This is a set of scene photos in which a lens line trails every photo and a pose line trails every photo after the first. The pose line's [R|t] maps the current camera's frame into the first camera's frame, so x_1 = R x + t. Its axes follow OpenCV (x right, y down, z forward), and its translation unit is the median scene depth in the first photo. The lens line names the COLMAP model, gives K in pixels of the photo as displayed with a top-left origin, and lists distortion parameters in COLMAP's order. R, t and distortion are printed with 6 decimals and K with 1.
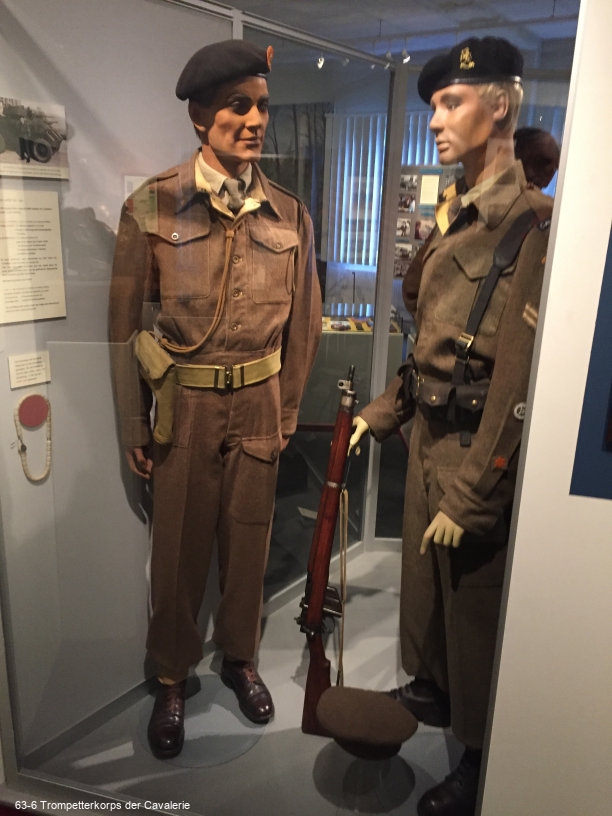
lens RADIAL K [[697.5, 0, 306.6], [0, 697.5, 408.1], [0, 0, 1]] dist [0.035901, 0.012333]
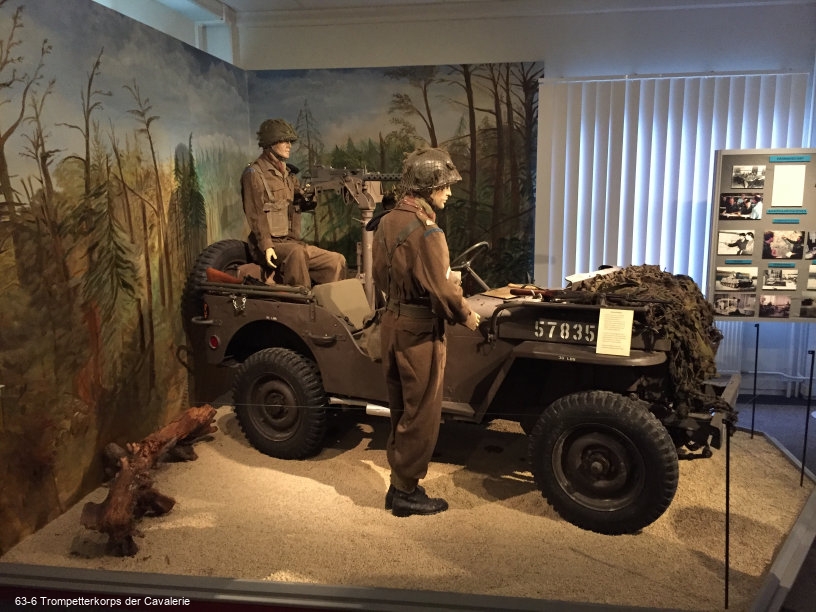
lens RADIAL K [[697.5, 0, 408.0], [0, 697.5, 304.8], [0, 0, 1]] dist [0.035901, 0.012333]
pose [[0.878290, -0.122308, 0.462221, -0.446633], [0.177218, 0.981145, -0.077120, -0.206985], [-0.444073, 0.149648, 0.883405, 0.571565]]
